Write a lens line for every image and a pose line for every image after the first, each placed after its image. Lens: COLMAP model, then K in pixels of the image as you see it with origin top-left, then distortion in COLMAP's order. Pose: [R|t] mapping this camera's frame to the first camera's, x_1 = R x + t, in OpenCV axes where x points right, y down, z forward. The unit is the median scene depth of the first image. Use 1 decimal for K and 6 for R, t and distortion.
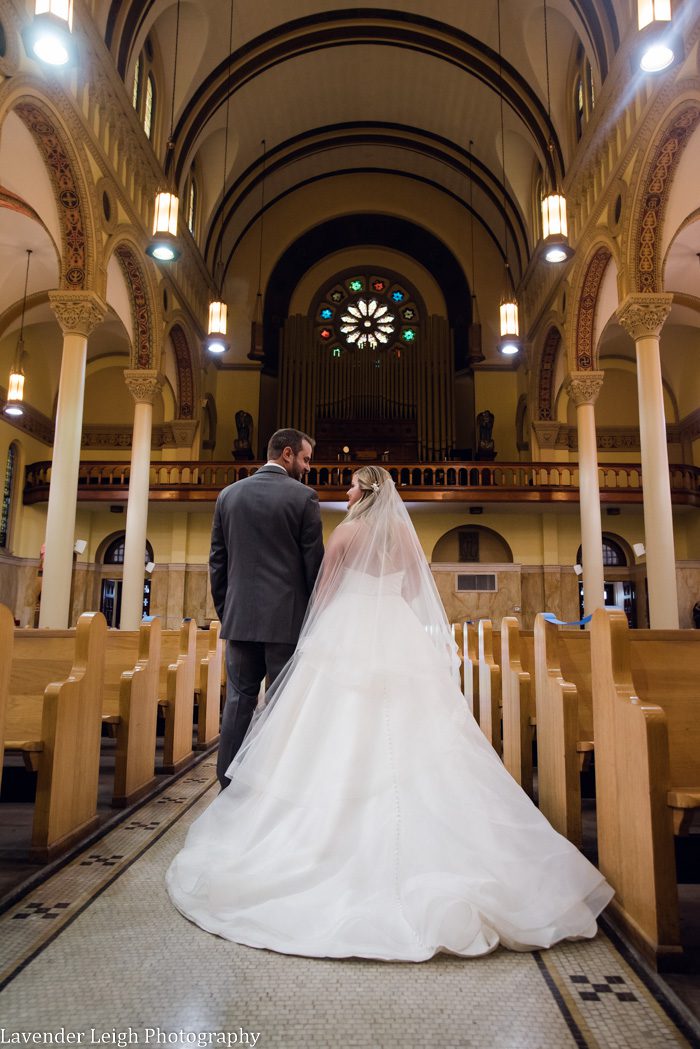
lens RADIAL K [[732.6, 0, 374.9], [0, 732.6, 487.5], [0, 0, 1]] dist [-0.026171, 0.054633]
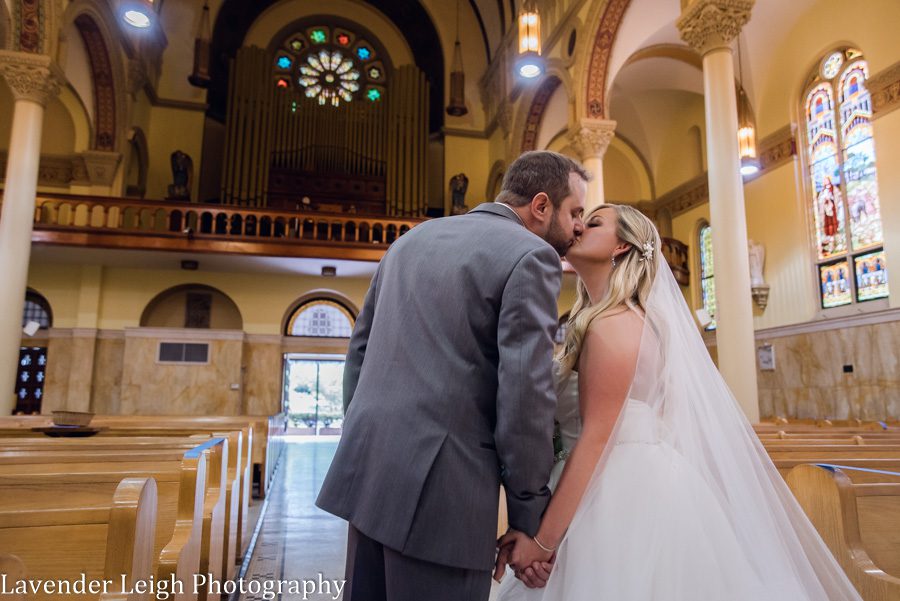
lens RADIAL K [[628.5, 0, 446.1], [0, 628.5, 293.0], [0, 0, 1]] dist [-0.026171, 0.054633]
pose [[0.976087, 0.040717, 0.213532, -0.033790], [-0.045075, 0.998862, 0.015581, 0.038767], [-0.212654, -0.024833, 0.976812, 0.260221]]
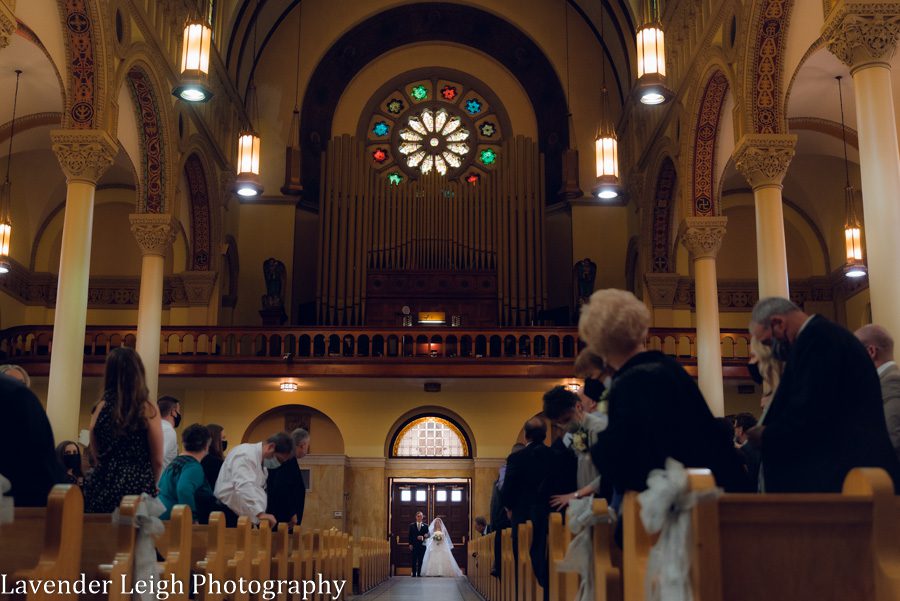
lens RADIAL K [[1036.1, 0, 453.6], [0, 1036.1, 305.3], [0, 0, 1]] dist [-0.027519, 0.000000]
pose [[0.999975, 0.001518, 0.006925, 0.004022], [-0.001264, 0.999335, -0.036453, -0.017307], [-0.006976, 0.036443, 0.999311, -0.113607]]
